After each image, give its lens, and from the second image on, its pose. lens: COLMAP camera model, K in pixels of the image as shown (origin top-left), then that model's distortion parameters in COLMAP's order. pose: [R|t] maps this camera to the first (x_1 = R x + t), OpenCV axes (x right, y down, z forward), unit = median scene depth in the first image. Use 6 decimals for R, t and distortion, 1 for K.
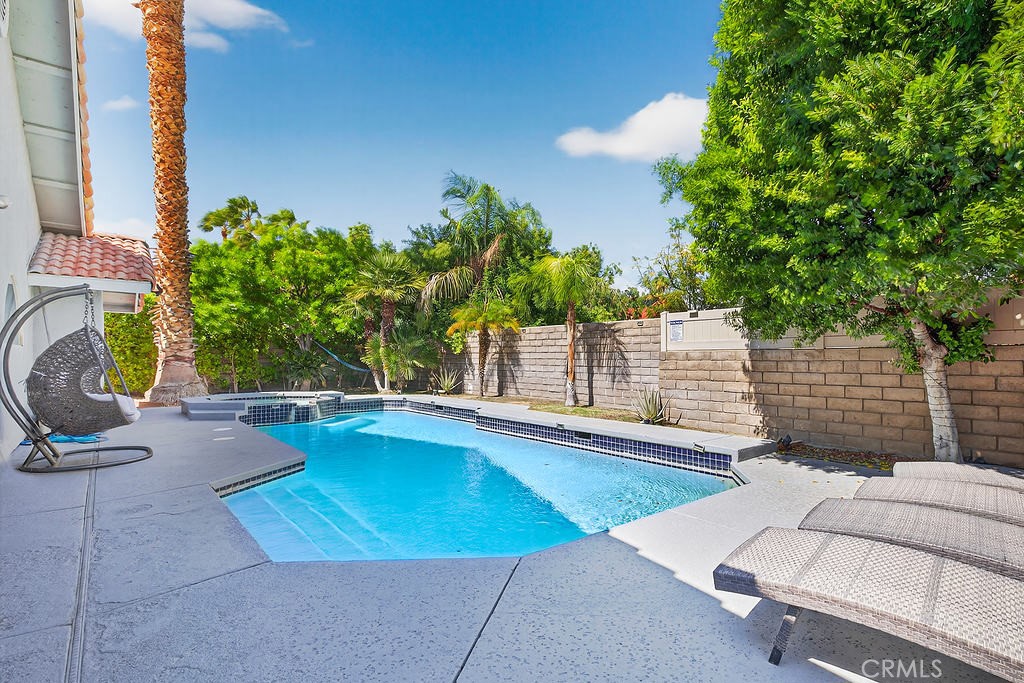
lens RADIAL K [[492.0, 0, 582.1], [0, 492.0, 353.0], [0, 0, 1]] dist [0.000735, 0.000680]
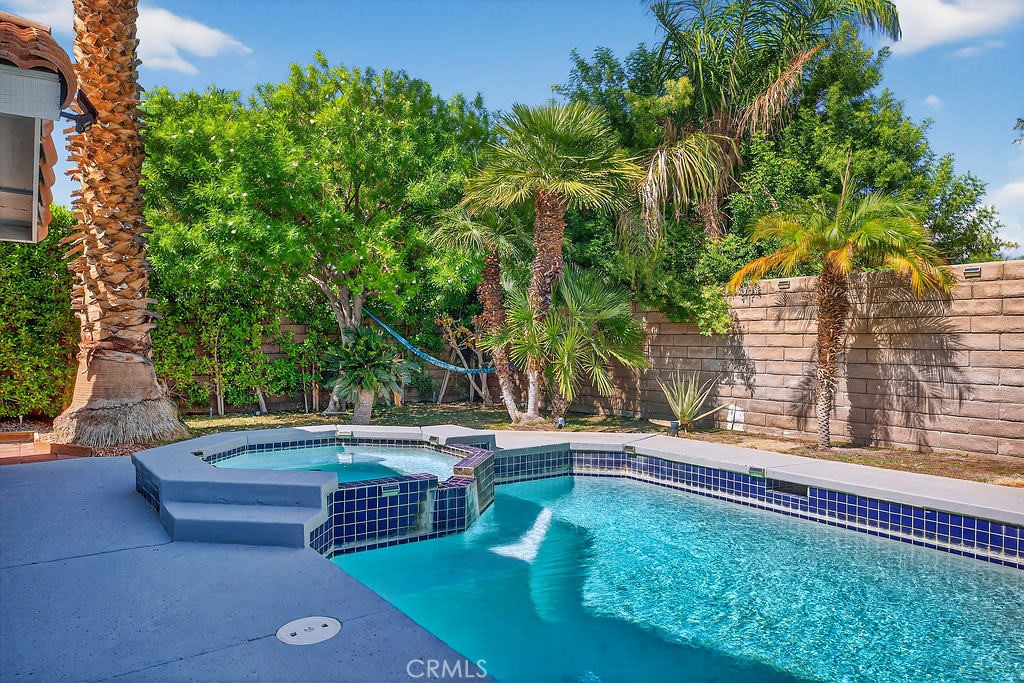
lens RADIAL K [[720.1, 0, 512.0], [0, 720.1, 341.5], [0, 0, 1]] dist [-0.006258, 0.001818]
pose [[0.986461, 0.002993, -0.163971, -0.350046], [-0.001323, 0.999946, 0.010295, 0.000672], [0.163993, -0.009939, 0.986411, 0.401268]]
